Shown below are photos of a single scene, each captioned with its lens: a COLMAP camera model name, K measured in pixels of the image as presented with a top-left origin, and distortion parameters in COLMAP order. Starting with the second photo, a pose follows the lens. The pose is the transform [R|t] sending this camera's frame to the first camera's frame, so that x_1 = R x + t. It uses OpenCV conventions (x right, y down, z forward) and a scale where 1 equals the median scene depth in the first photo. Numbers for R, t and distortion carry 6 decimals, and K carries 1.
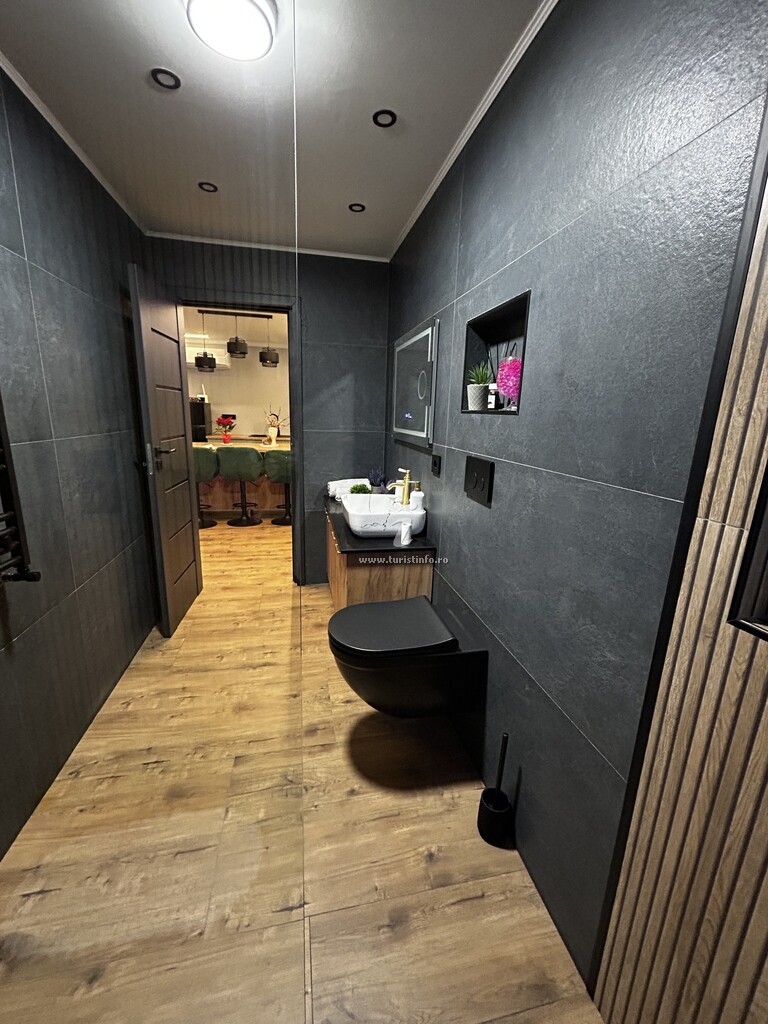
lens RADIAL K [[415.2, 0, 384.4], [0, 415.2, 510.3], [0, 0, 1]] dist [-0.000943, 0.000487]
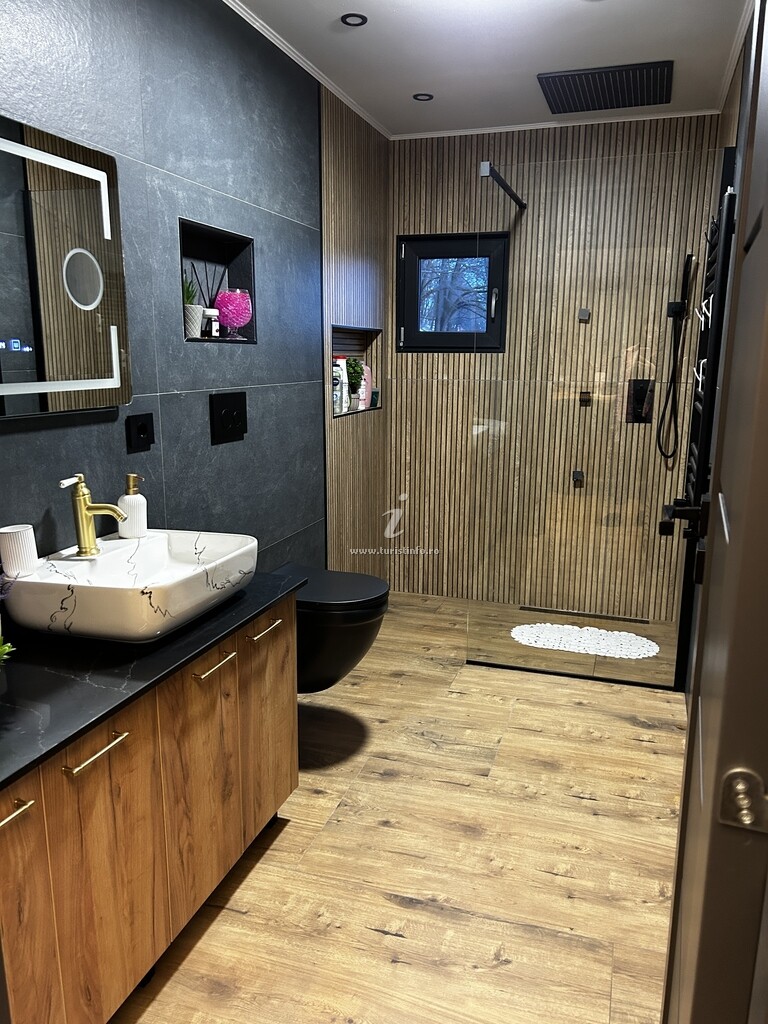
lens RADIAL K [[767.5, 0, 383.1], [0, 767.5, 514.7], [0, 0, 1]] dist [0.079728, -0.117147]
pose [[-0.862857, -0.140976, 0.485390, -0.850036], [0.080745, 0.909538, 0.407701, -0.504320], [-0.498956, 0.390981, -0.773419, 2.082725]]
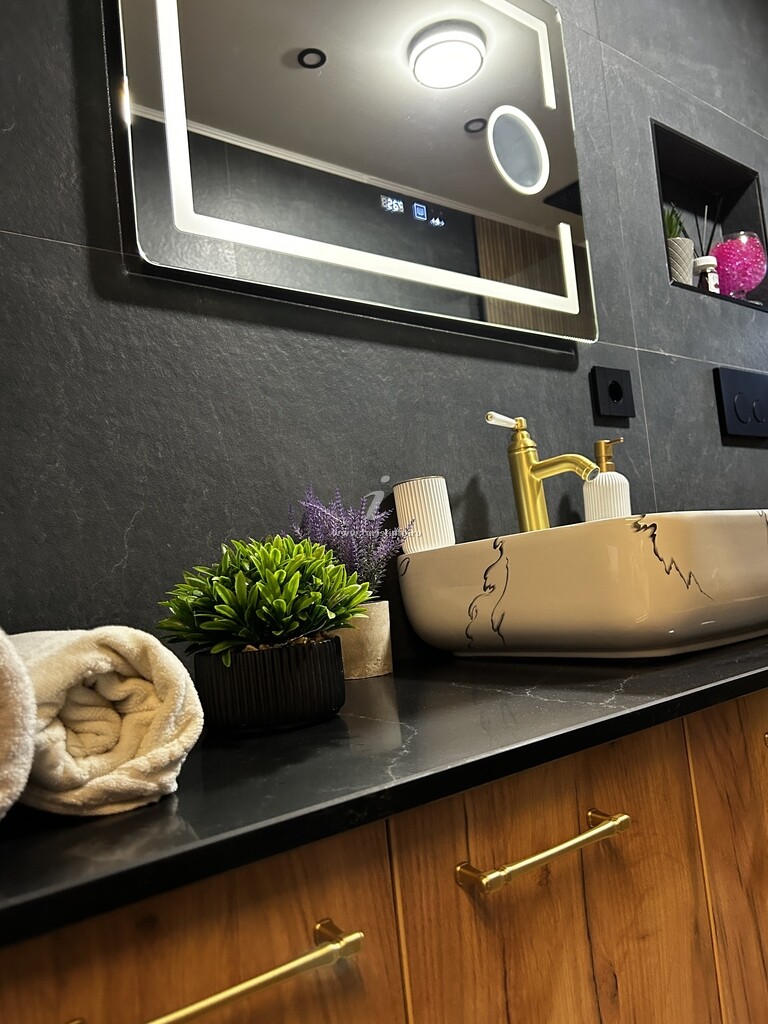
lens RADIAL K [[775.4, 0, 384.9], [0, 775.4, 517.8], [0, 0, 1]] dist [0.043941, -0.064483]
pose [[-0.447417, 0.075716, 0.891114, -0.479981], [0.281739, 0.957607, 0.060092, -0.126096], [-0.848788, 0.277948, -0.449782, 1.853363]]
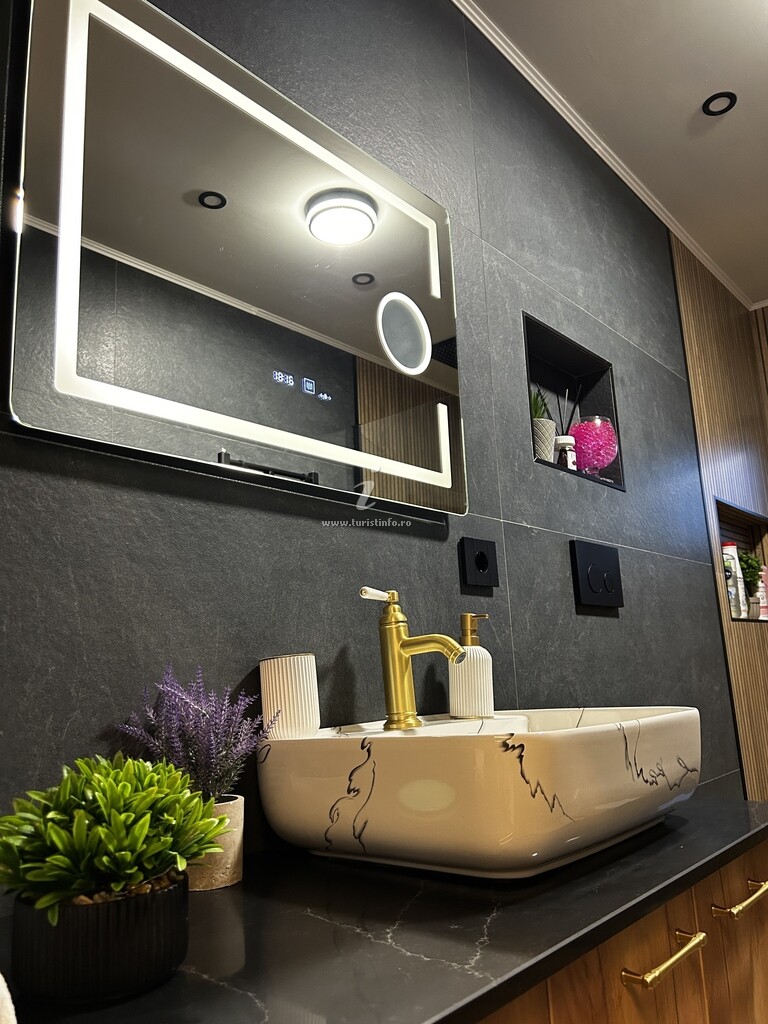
lens RADIAL K [[767.5, 0, 383.1], [0, 767.5, 514.7], [0, 0, 1]] dist [0.079728, -0.117147]
pose [[-0.601660, 0.154255, 0.783716, -0.471033], [0.206602, 0.977839, -0.033854, -0.181873], [-0.771570, 0.141548, -0.620196, 1.840515]]
